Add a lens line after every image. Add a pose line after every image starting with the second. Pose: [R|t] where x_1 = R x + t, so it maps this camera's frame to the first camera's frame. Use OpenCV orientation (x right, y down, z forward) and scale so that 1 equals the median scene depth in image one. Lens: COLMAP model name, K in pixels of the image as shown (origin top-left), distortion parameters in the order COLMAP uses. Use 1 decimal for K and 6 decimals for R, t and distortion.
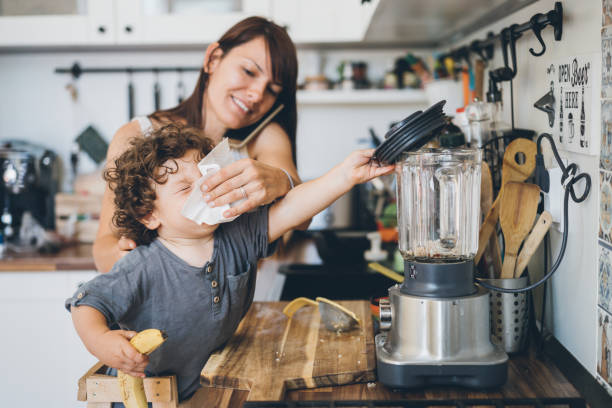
lens RADIAL K [[1003.7, 0, 306.0], [0, 1003.7, 204.0], [0, 0, 1]] dist [0.245197, -1.431190]
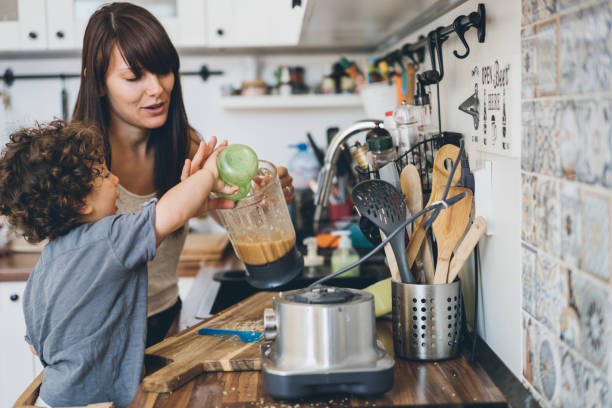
lens RADIAL K [[1003.7, 0, 306.0], [0, 1003.7, 204.0], [0, 0, 1]] dist [0.245197, -1.431190]
pose [[0.998885, -0.014079, 0.045062, 0.026304], [0.014342, 0.999882, -0.005513, 0.000428], [-0.044979, 0.006153, 0.998969, 0.013758]]
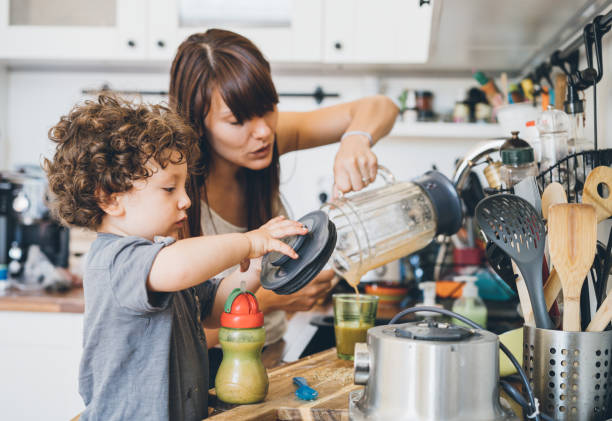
lens RADIAL K [[1074.3, 0, 283.4], [0, 1074.3, 209.8], [0, 0, 1]] dist [0.059539, -0.255954]
pose [[0.994346, 0.040833, -0.098019, 0.046216], [-0.047132, 0.996911, -0.062832, 0.040997], [0.095151, 0.067097, 0.993199, 0.143206]]
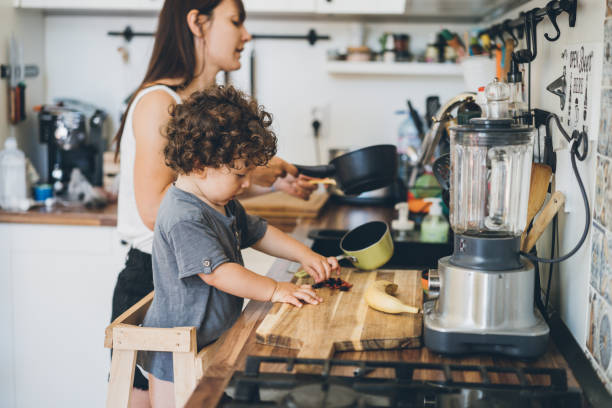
lens RADIAL K [[1003.7, 0, 306.0], [0, 1003.7, 204.0], [0, 0, 1]] dist [0.245197, -1.431190]
pose [[0.997271, 0.043187, -0.059880, 0.042473], [-0.040960, 0.998440, 0.037937, -0.007730], [0.061425, -0.035381, 0.997484, -0.051174]]
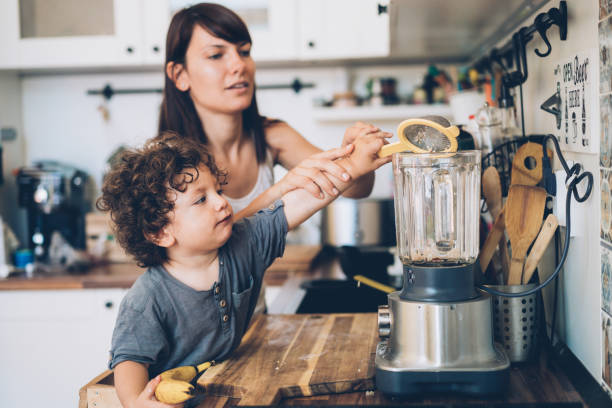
lens RADIAL K [[1003.7, 0, 306.0], [0, 1003.7, 204.0], [0, 0, 1]] dist [0.245197, -1.431190]
pose [[0.998117, -0.010441, -0.060443, 0.052799], [0.008616, 0.999501, -0.030382, 0.021406], [0.060730, 0.029804, 0.997709, 0.015076]]
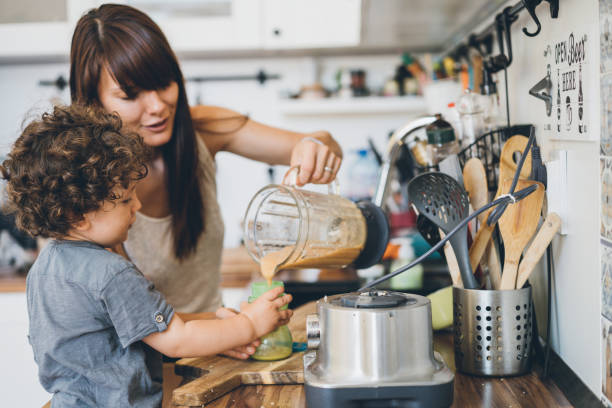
lens RADIAL K [[1003.7, 0, 306.0], [0, 1003.7, 204.0], [0, 0, 1]] dist [0.245197, -1.431190]
pose [[0.999596, -0.010555, -0.026395, 0.047814], [0.009750, 0.999489, -0.030448, 0.023411], [0.026703, 0.030178, 0.999188, 0.102175]]
